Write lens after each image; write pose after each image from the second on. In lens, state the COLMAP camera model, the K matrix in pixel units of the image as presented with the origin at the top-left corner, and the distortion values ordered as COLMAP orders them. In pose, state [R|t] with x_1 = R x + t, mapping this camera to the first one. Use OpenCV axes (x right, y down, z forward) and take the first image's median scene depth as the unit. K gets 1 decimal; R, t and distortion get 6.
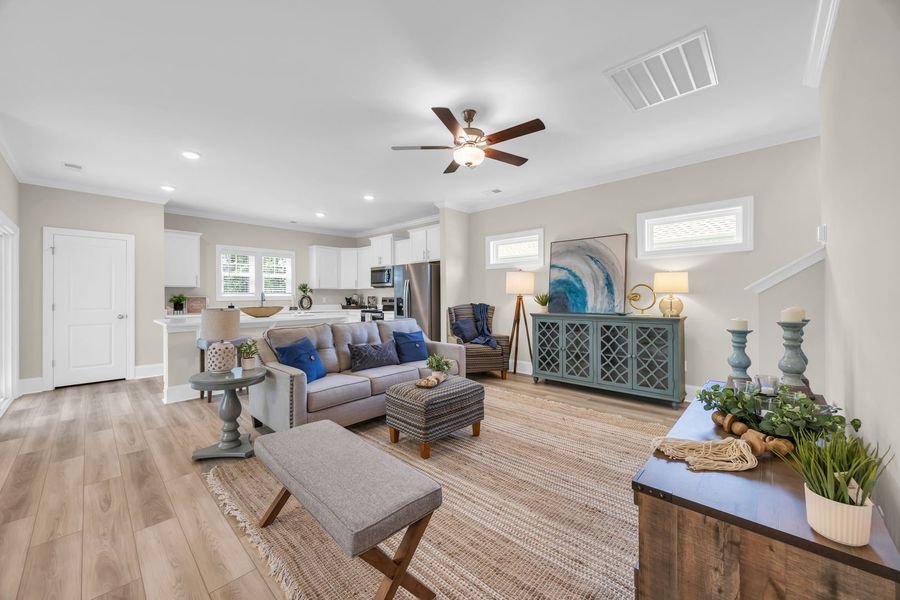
lens RADIAL K [[340.8, 0, 443.8], [0, 340.8, 294.9], [0, 0, 1]] dist [-0.002199, -0.000240]
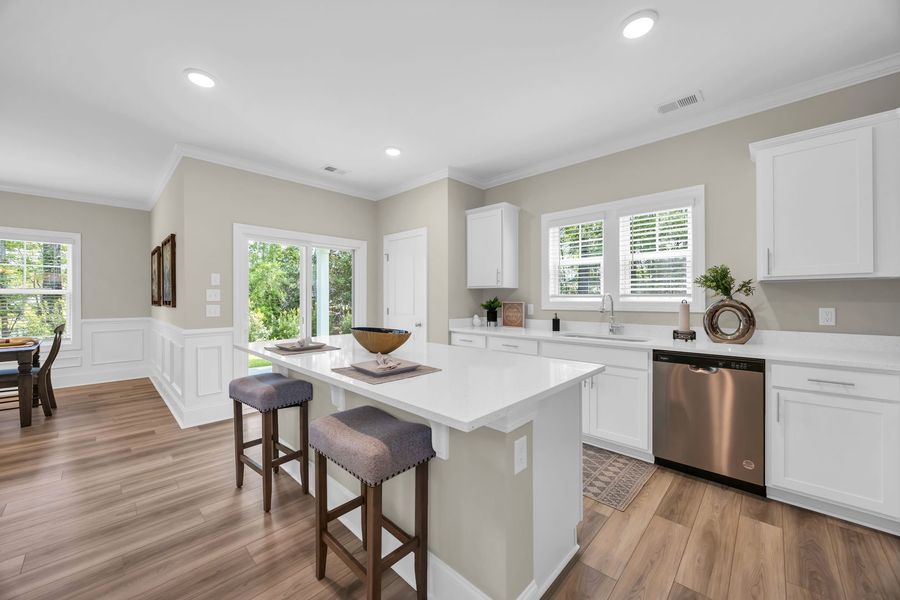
lens RADIAL K [[338.6, 0, 446.1], [0, 338.6, 297.6], [0, 0, 1]] dist [-0.005937, -0.000105]
pose [[-0.006016, 0.003262, -0.999977, -0.102917], [0.004718, 0.999984, 0.003233, -0.007853], [0.999971, -0.004698, -0.006031, 1.191344]]
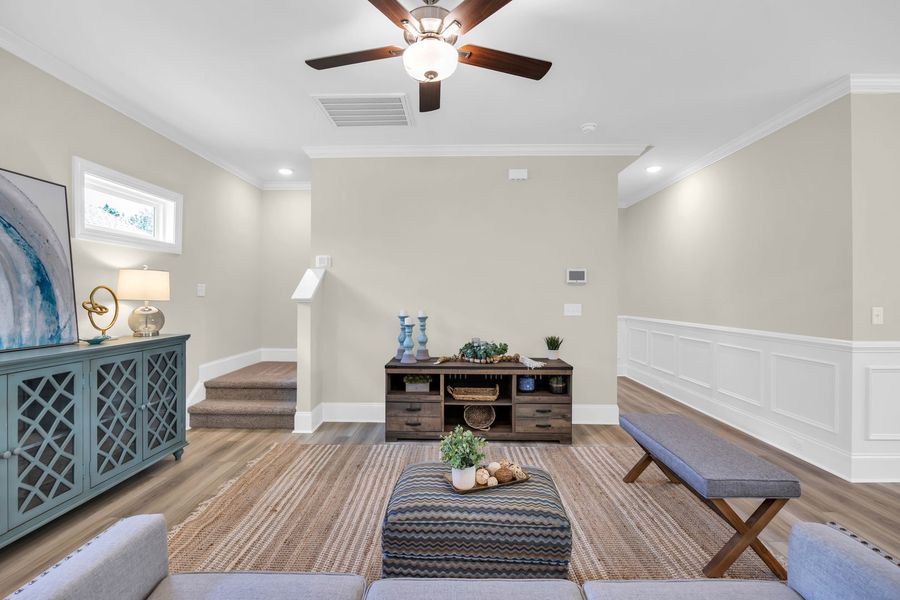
lens RADIAL K [[399.1, 0, 442.3], [0, 399.1, 295.8], [0, 0, 1]] dist [-0.017360, 0.000359]
pose [[-0.673066, 0.006505, 0.739554, -0.273061], [-0.000848, 0.999954, -0.009566, -0.008056], [-0.739582, -0.007066, -0.673030, 0.922511]]
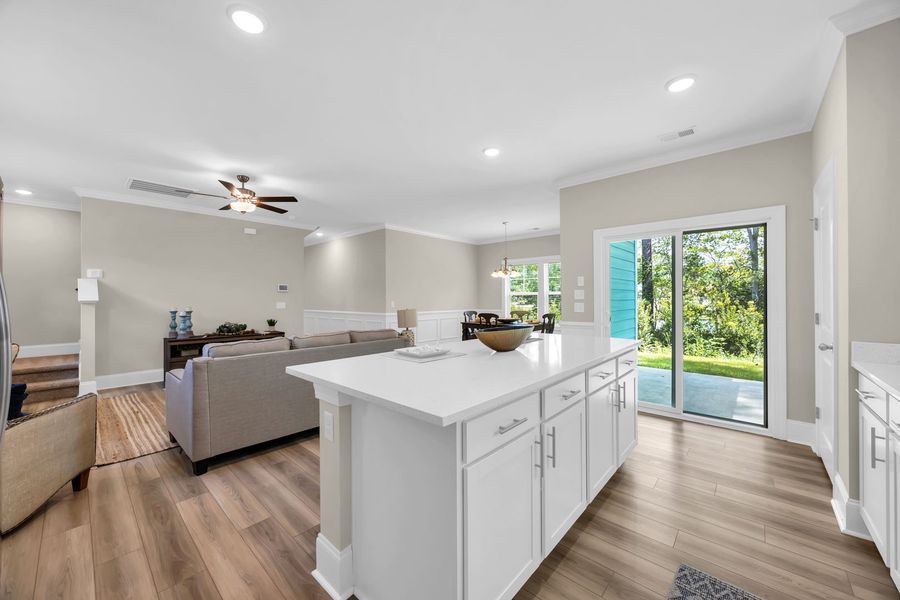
lens RADIAL K [[343.3, 0, 445.0], [0, 343.3, 299.3], [0, 0, 1]] dist [-0.001793, -0.000085]
pose [[-0.999732, 0.009733, -0.021024, -0.485531], [0.009774, 0.999951, -0.001808, -0.001780], [0.021005, -0.002013, -0.999777, 1.597196]]
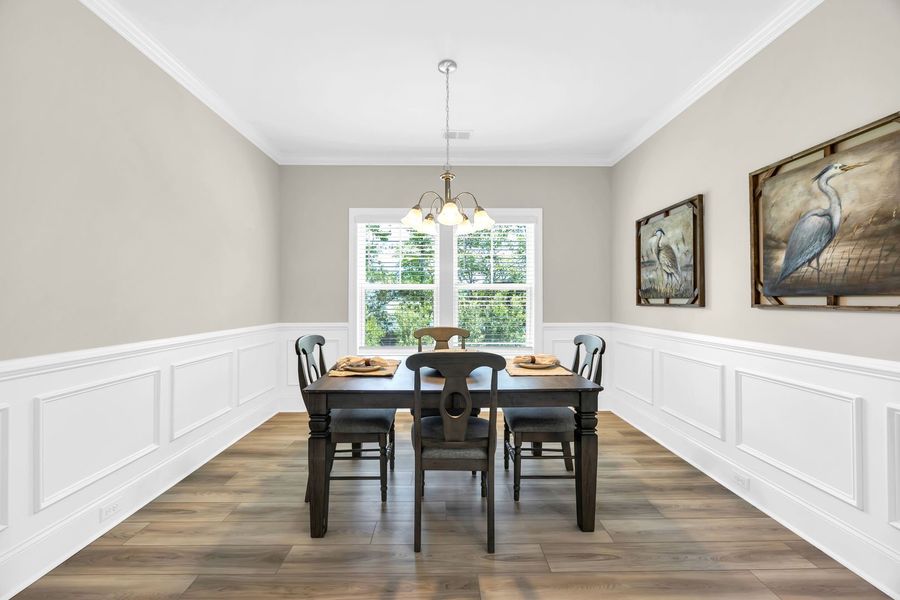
lens RADIAL K [[343.3, 0, 445.0], [0, 343.3, 299.3], [0, 0, 1]] dist [-0.001793, -0.000085]
pose [[-0.712479, 0.003360, -0.701685, -0.434079], [0.006189, 0.999980, -0.001496, 0.002406], [0.701666, -0.005408, -0.712486, 0.432764]]
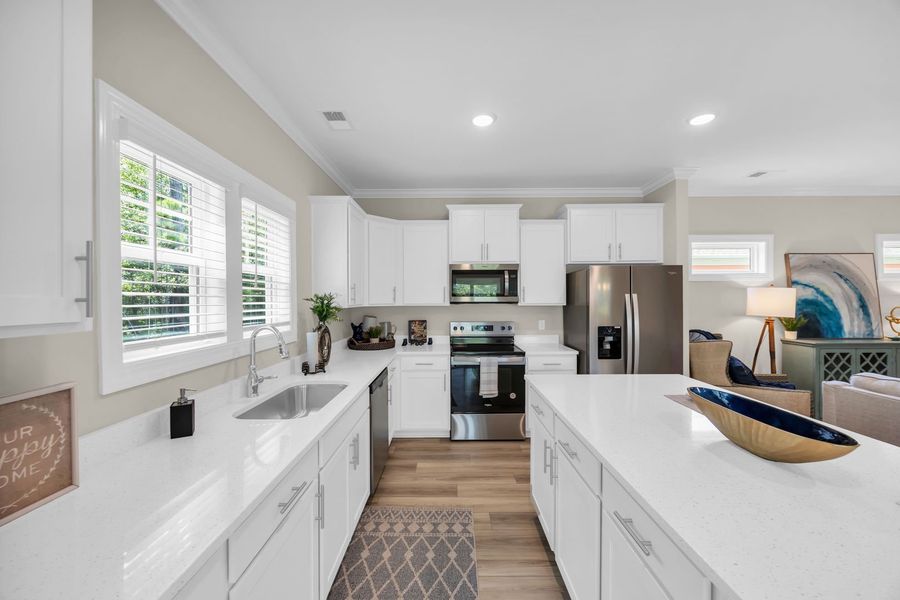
lens RADIAL K [[343.3, 0, 445.0], [0, 343.3, 299.3], [0, 0, 1]] dist [-0.001793, -0.000085]
pose [[0.727790, 0.001341, 0.685799, -0.942196], [-0.000253, 0.999999, -0.001688, -0.045682], [-0.685800, 0.001055, 0.727789, 1.062893]]
